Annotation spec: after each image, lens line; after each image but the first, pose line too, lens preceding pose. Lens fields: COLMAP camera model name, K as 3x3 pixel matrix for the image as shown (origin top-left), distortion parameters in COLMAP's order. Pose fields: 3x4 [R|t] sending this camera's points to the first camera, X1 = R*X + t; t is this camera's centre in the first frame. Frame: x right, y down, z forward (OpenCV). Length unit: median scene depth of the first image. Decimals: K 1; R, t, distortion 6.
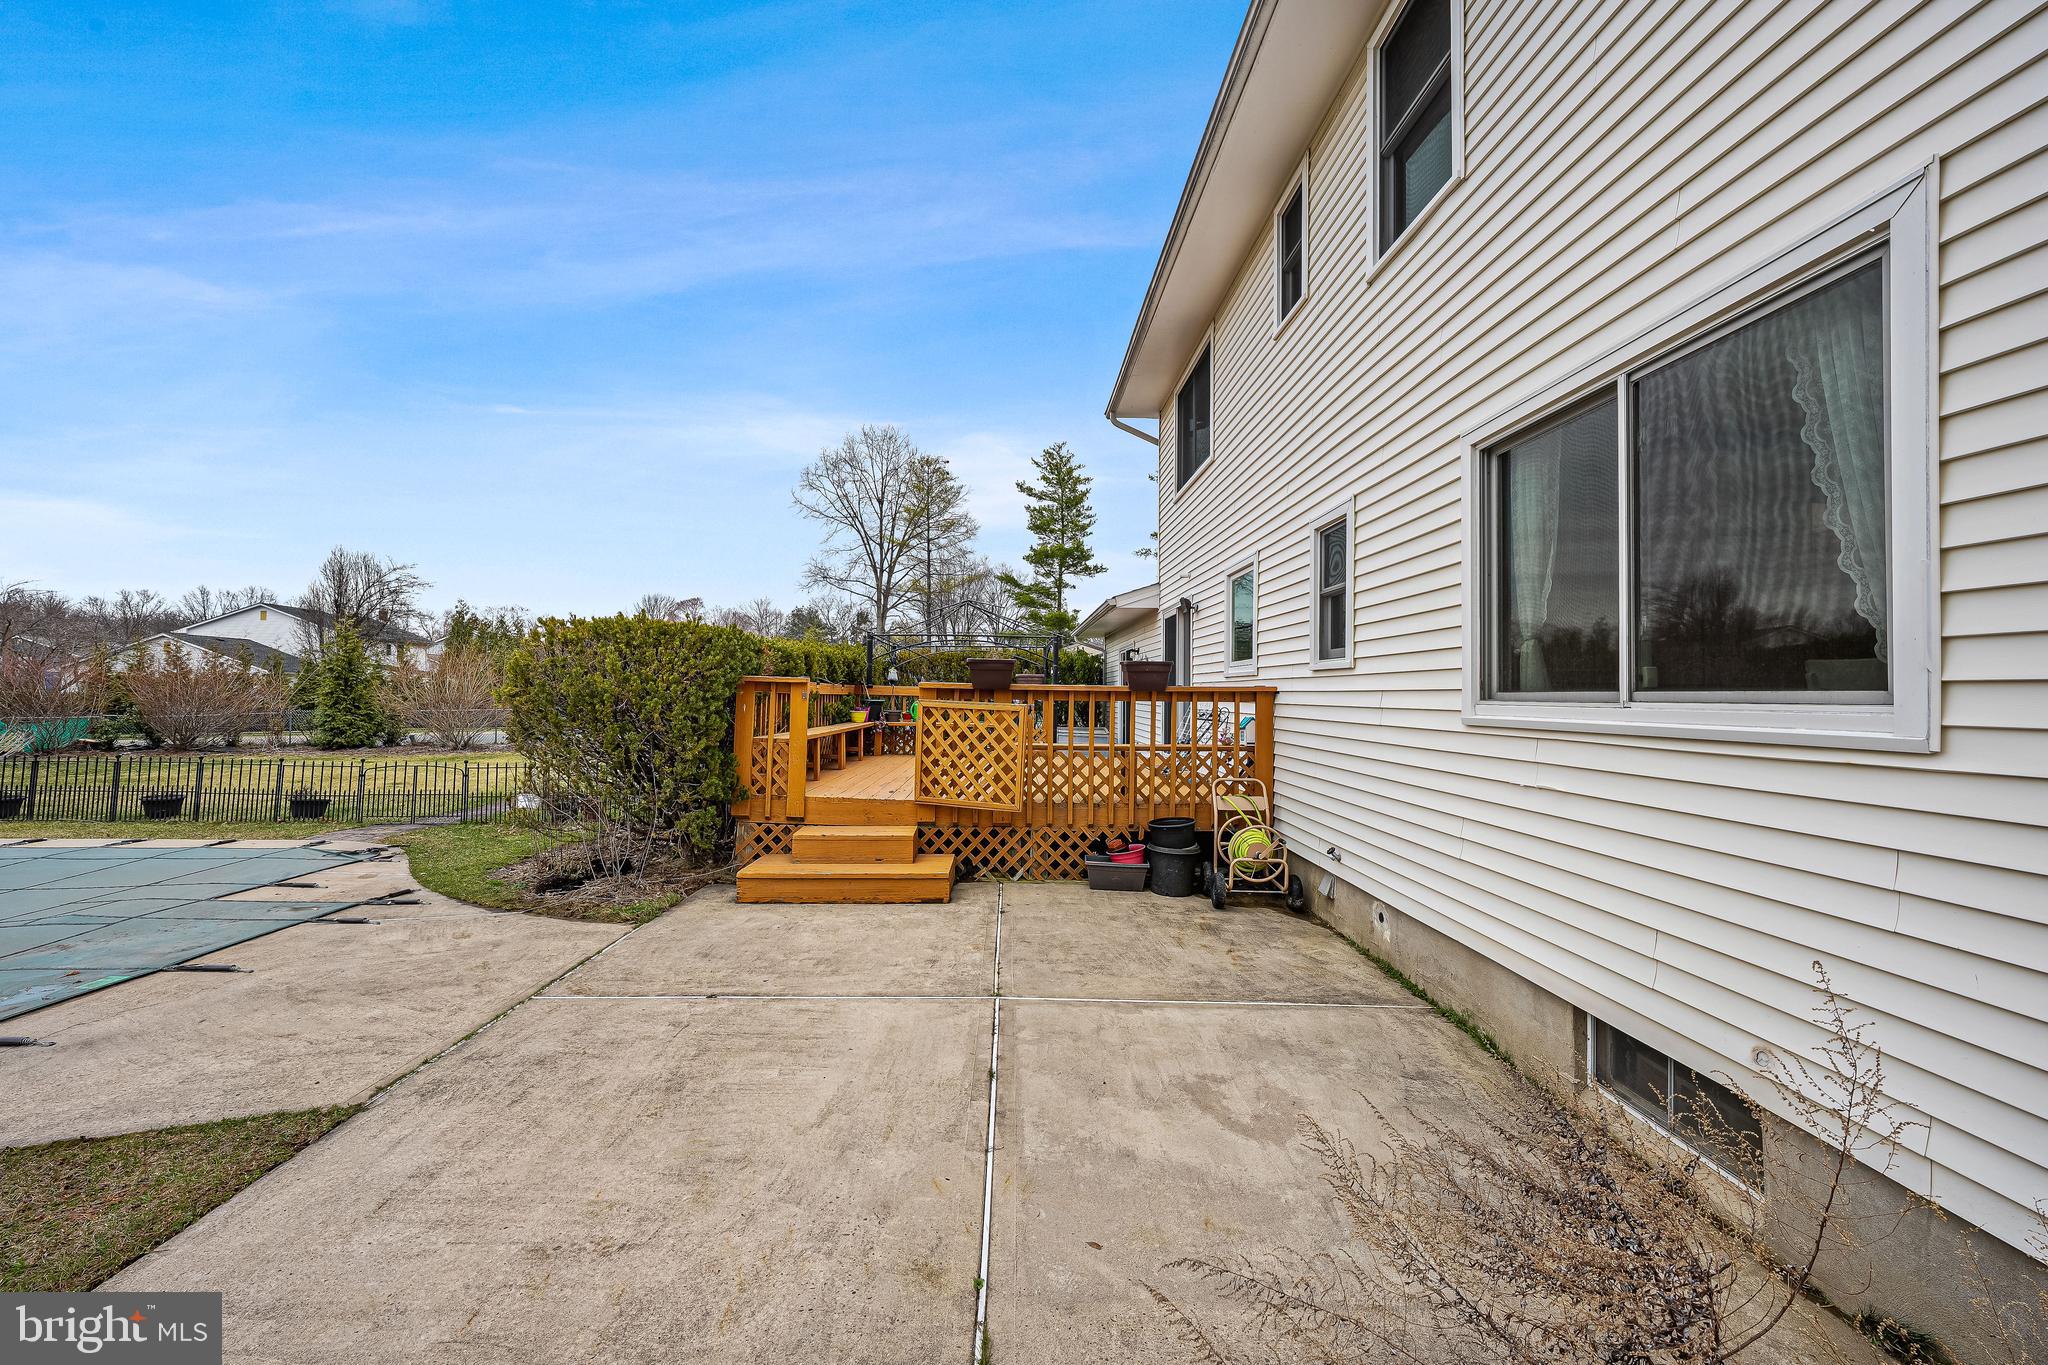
lens RADIAL K [[826.7, 0, 1018.1], [0, 826.7, 693.6], [0, 0, 1]] dist [-0.000714, -0.000008]
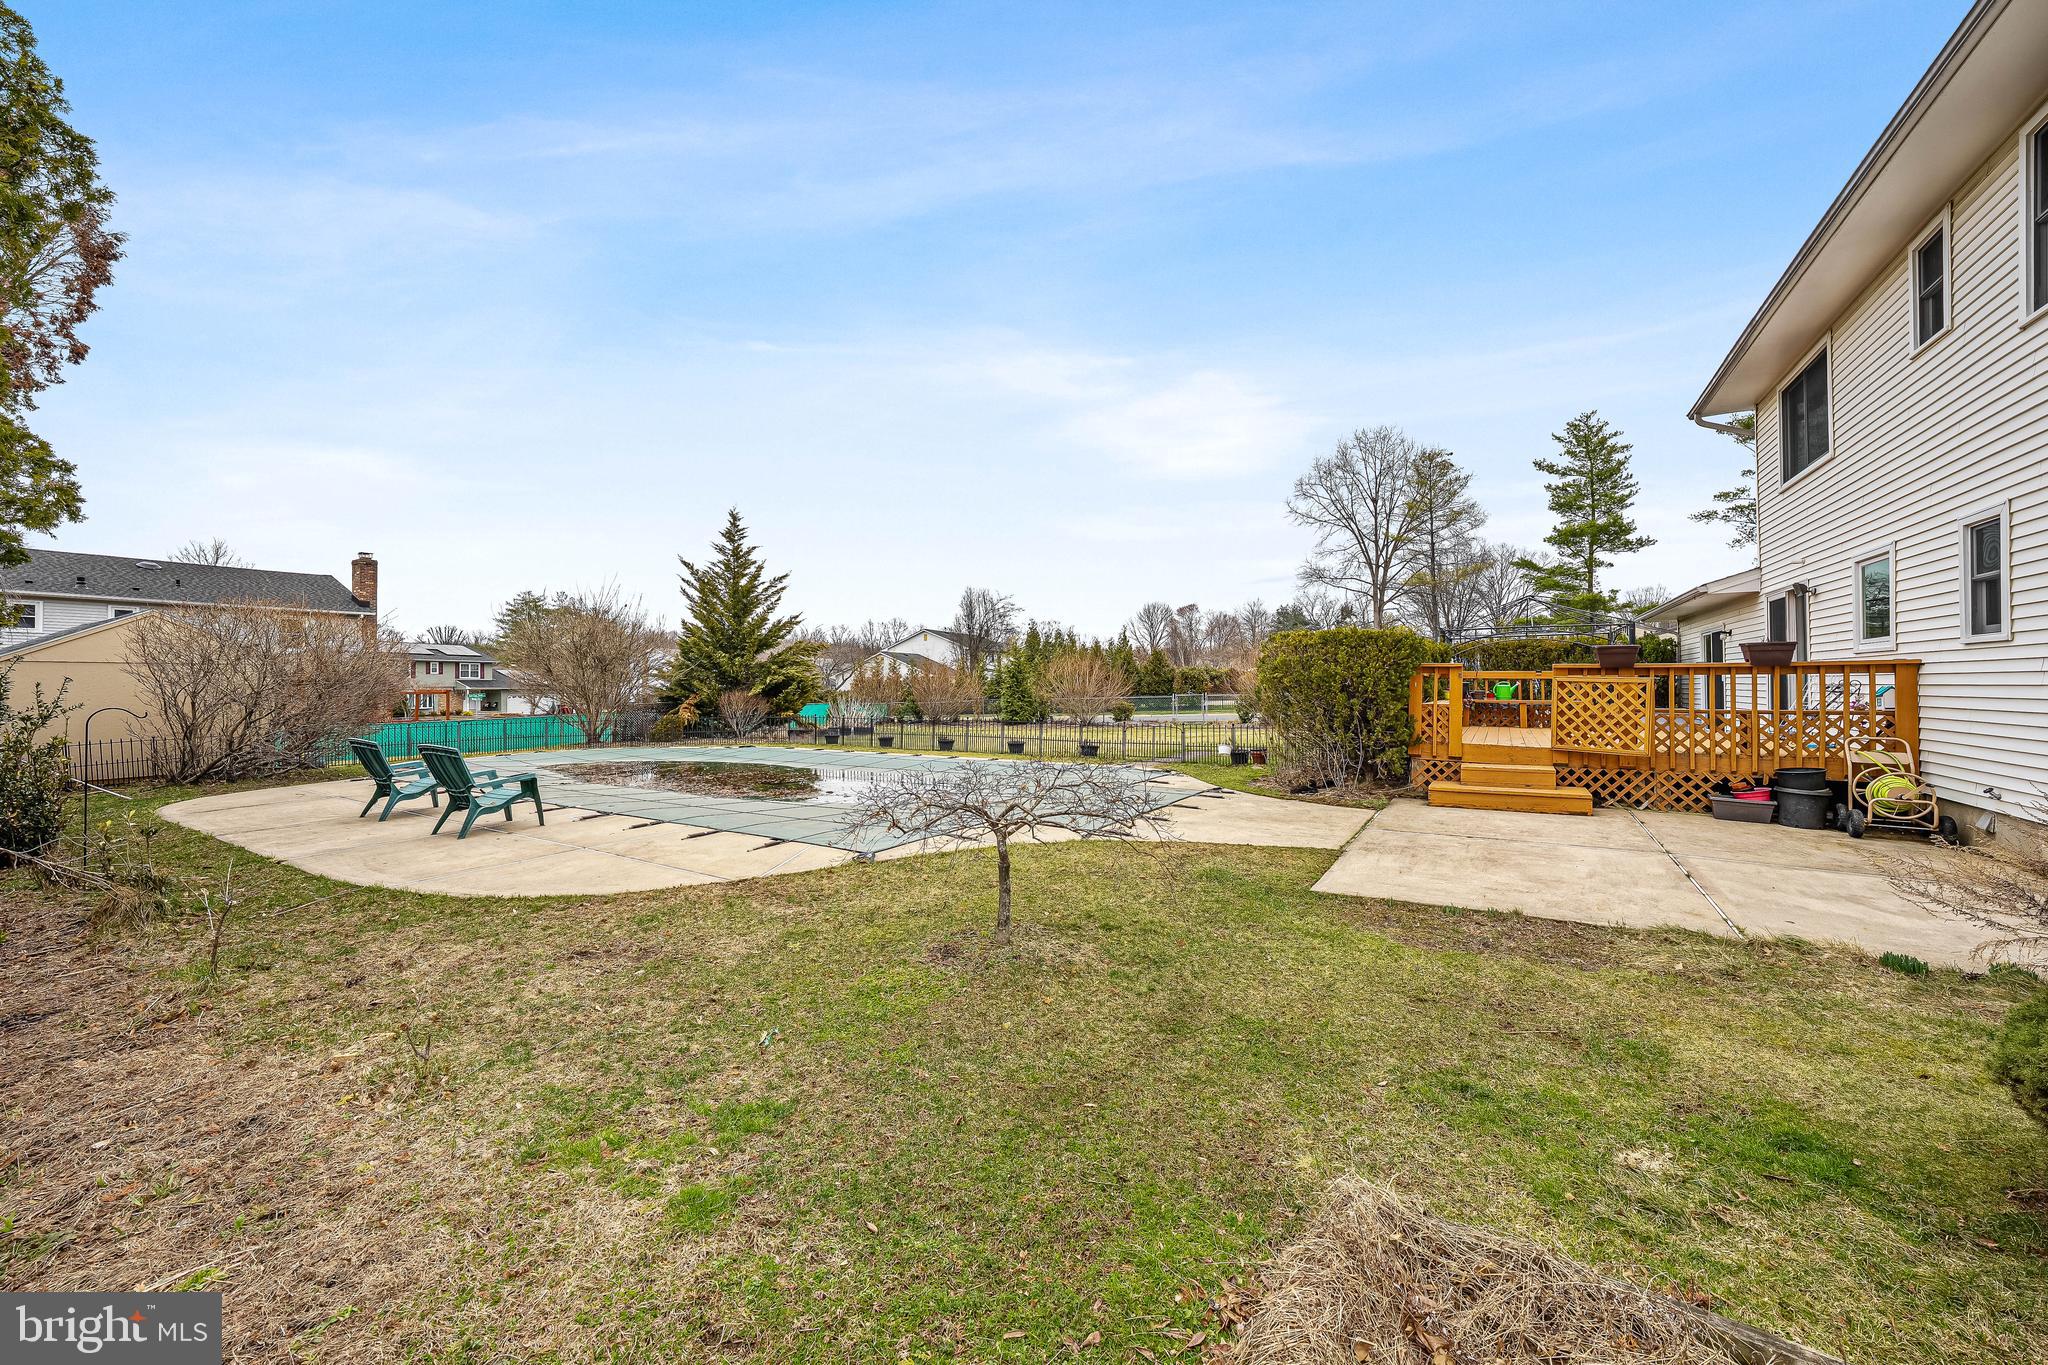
lens RADIAL K [[777.1, 0, 1024.0], [0, 777.1, 682.5], [0, 0, 1]] dist [-0.016723, 0.006555]
pose [[0.842433, -0.017001, -0.538534, -0.165724], [0.013405, 0.999854, -0.010596, 0.018853], [0.538635, 0.001708, 0.842537, -0.581031]]
